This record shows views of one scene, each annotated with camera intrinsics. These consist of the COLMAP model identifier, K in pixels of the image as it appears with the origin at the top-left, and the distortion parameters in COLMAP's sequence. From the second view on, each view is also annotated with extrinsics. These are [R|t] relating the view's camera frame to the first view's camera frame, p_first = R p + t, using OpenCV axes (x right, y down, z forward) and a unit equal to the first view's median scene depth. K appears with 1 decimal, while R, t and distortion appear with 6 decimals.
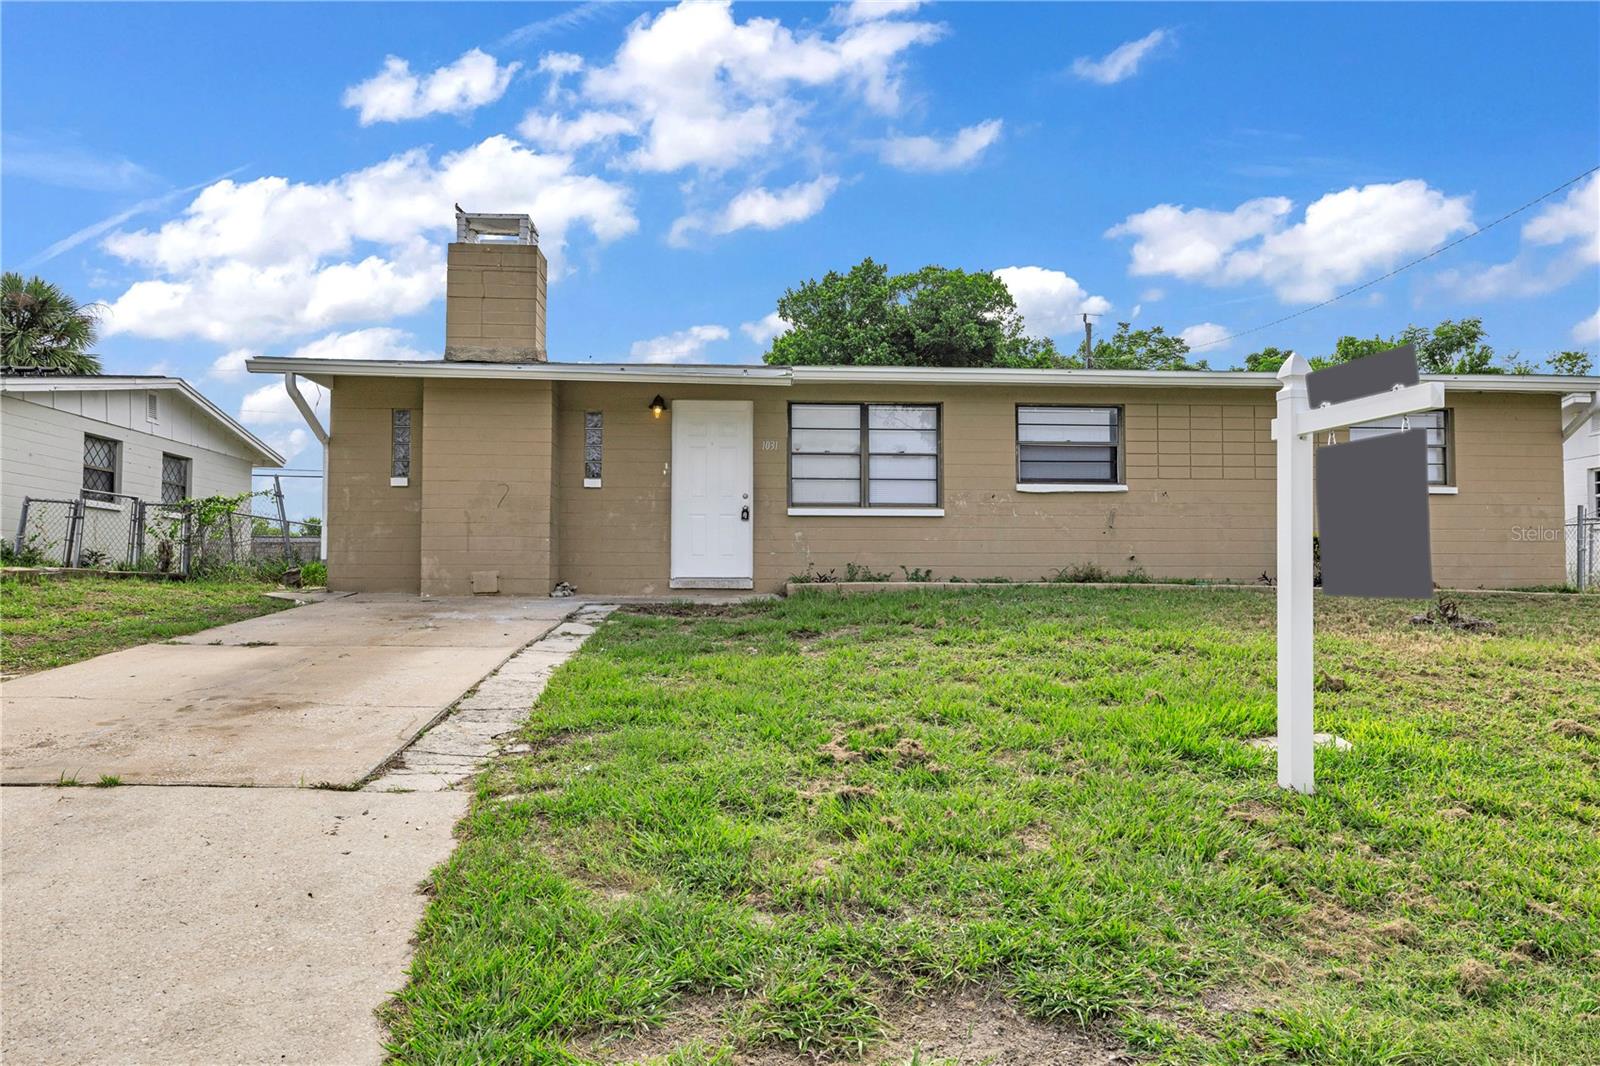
lens RADIAL K [[1060.3, 0, 800.0], [0, 1060.3, 533.0], [0, 0, 1]] dist [-0.006625, -0.004438]
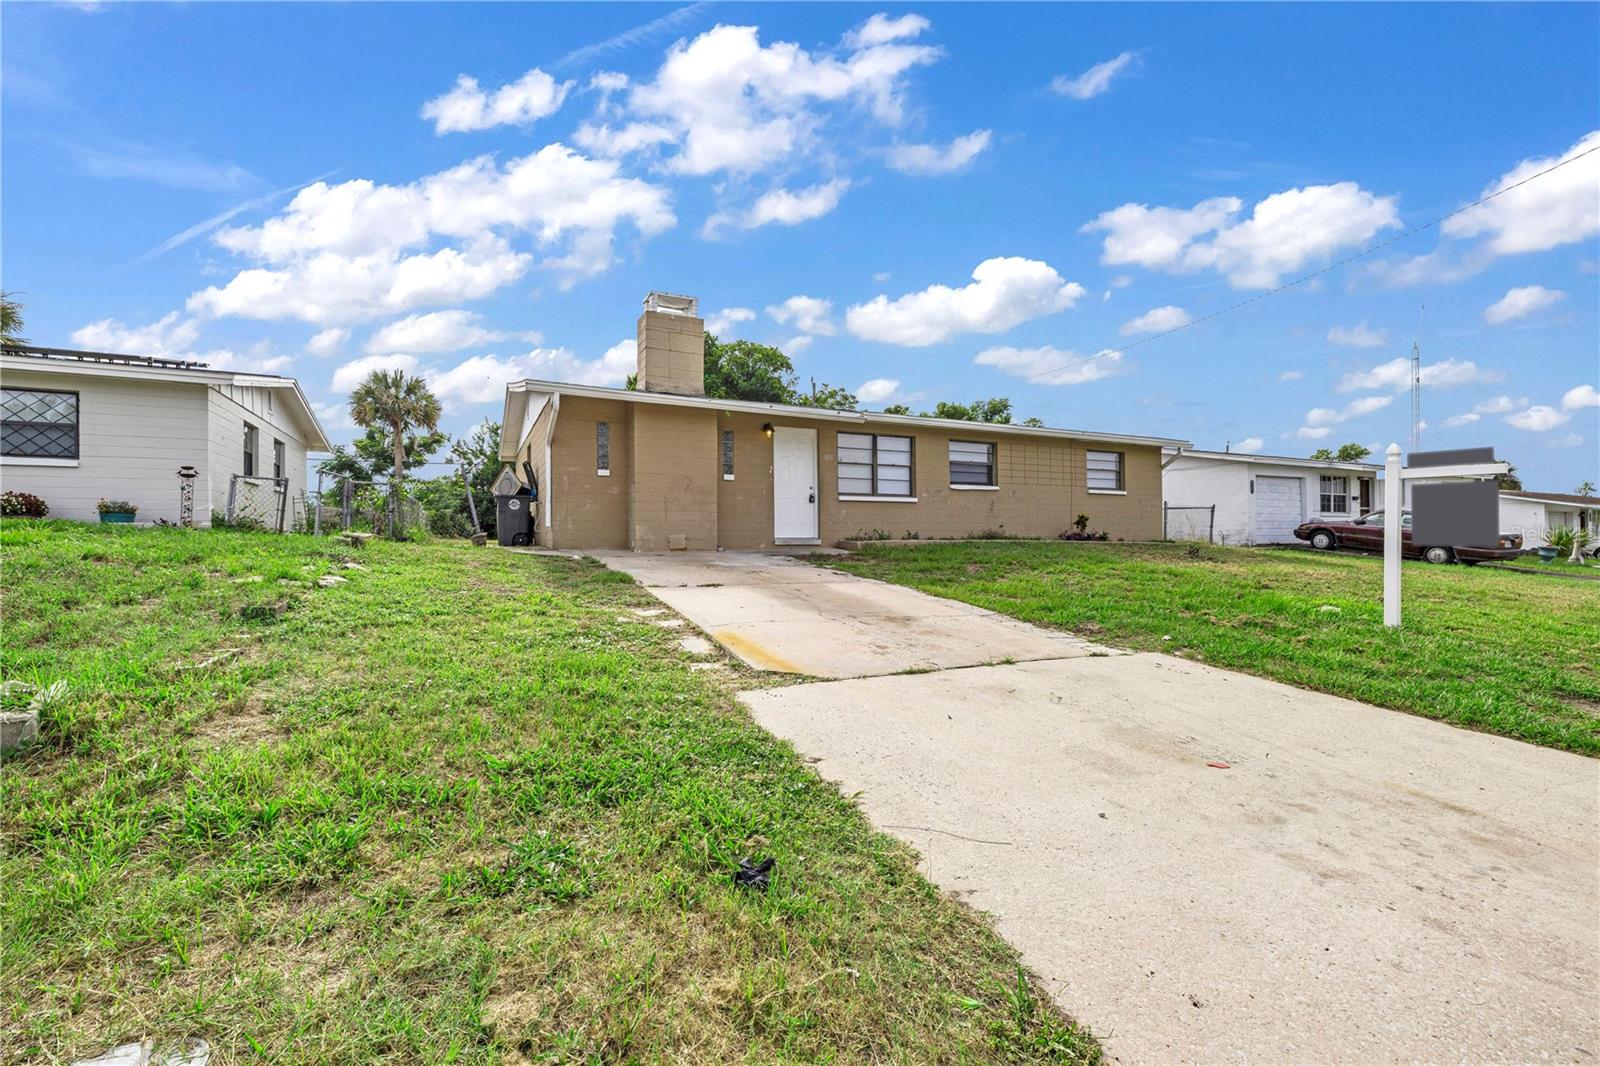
lens RADIAL K [[687.3, 0, 796.6], [0, 687.3, 522.6], [0, 0, 1]] dist [0.002026, 0.000305]
pose [[0.918469, 0.002944, 0.395481, -0.487213], [-0.012722, 0.999675, 0.022102, -0.004440], [-0.395287, -0.025332, 0.918208, 0.040111]]
